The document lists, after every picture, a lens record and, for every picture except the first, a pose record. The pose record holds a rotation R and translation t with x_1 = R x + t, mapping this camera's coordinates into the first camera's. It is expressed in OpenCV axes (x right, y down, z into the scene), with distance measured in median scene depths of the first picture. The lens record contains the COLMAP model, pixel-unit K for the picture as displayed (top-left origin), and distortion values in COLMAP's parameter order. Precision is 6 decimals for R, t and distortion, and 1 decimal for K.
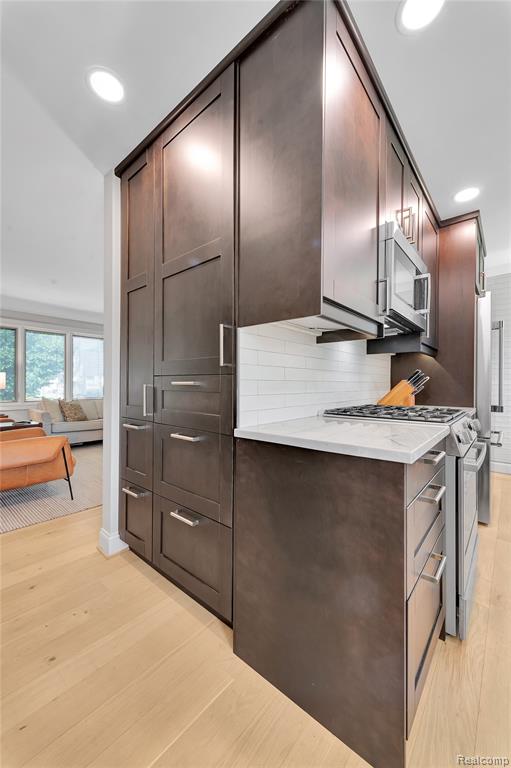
lens RADIAL K [[299.9, 0, 254.5], [0, 299.9, 384.7], [0, 0, 1]] dist [0.007669, 0.000064]
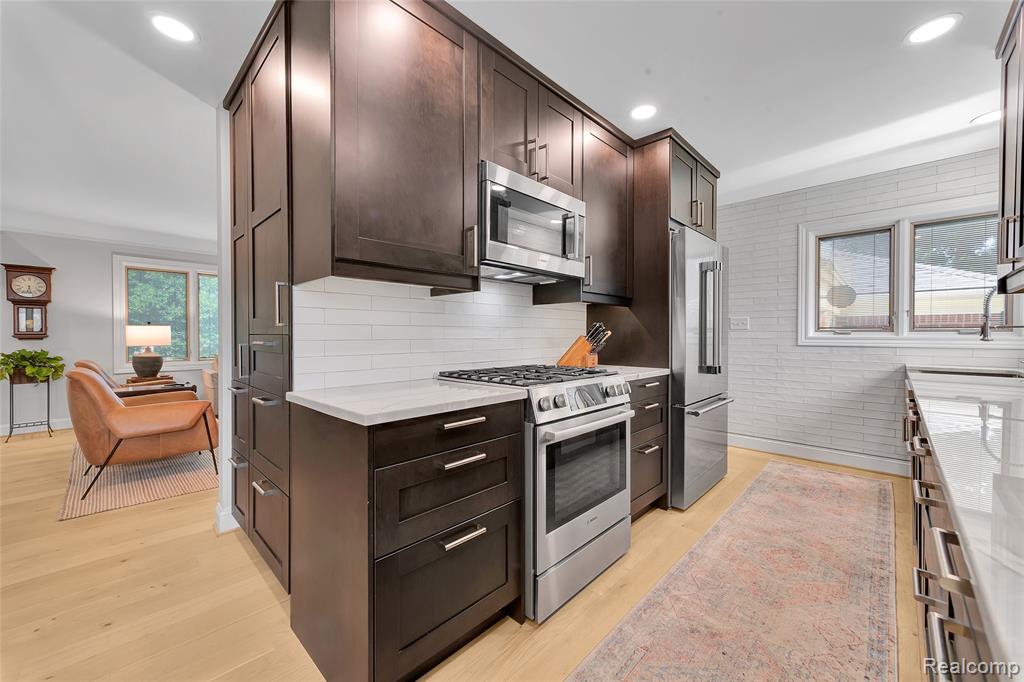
lens RADIAL K [[397.2, 0, 509.6], [0, 397.2, 338.3], [0, 0, 1]] dist [0.008308, 0.000085]
pose [[0.998017, -0.004042, -0.062817, 0.504425], [0.004416, 0.999973, 0.005820, -0.020289], [0.062791, -0.006086, 0.998008, -0.151171]]
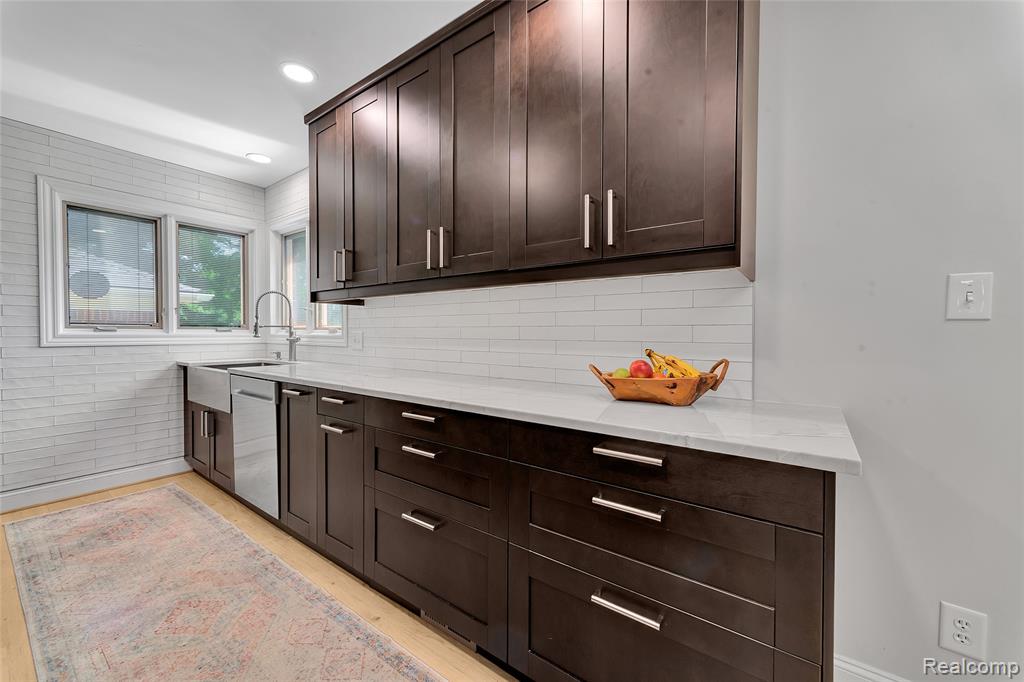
lens RADIAL K [[399.8, 0, 511.6], [0, 399.8, 338.0], [0, 0, 1]] dist [0.007669, 0.000064]
pose [[-0.063222, -0.020575, 0.997787, 0.264768], [-0.000043, 0.999788, 0.020614, -0.028412], [-0.998000, 0.001261, -0.063209, 0.377709]]
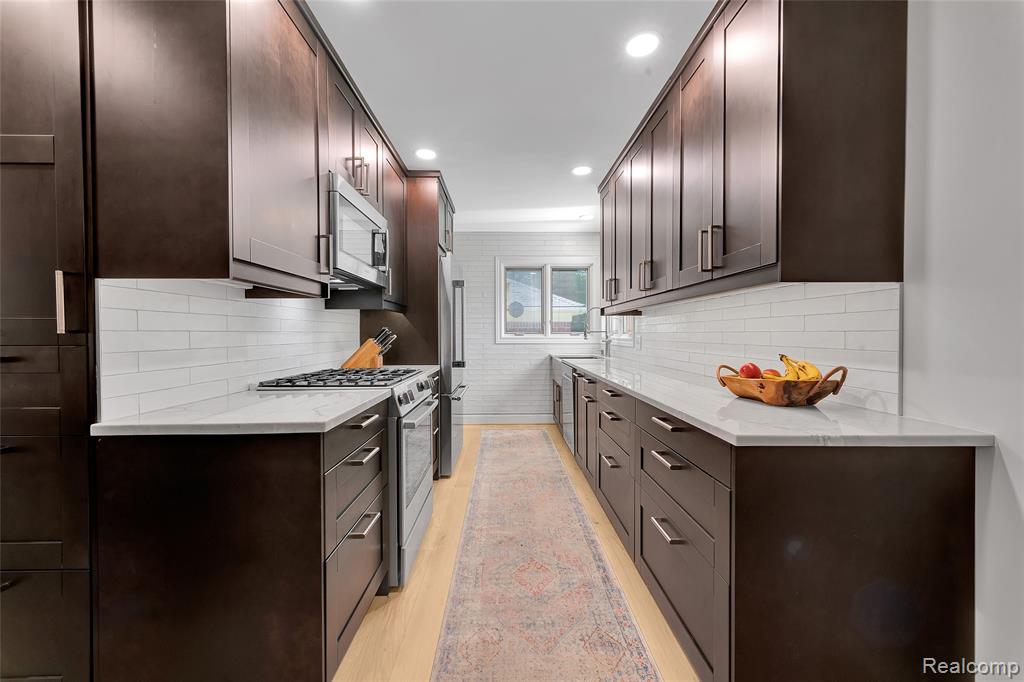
lens RADIAL K [[399.8, 0, 511.6], [0, 399.8, 338.0], [0, 0, 1]] dist [0.007669, 0.000064]
pose [[0.750340, -0.014127, 0.660901, 0.034884], [0.008156, 0.999893, 0.012114, -0.039412], [-0.661002, -0.003699, 0.750375, -0.237847]]
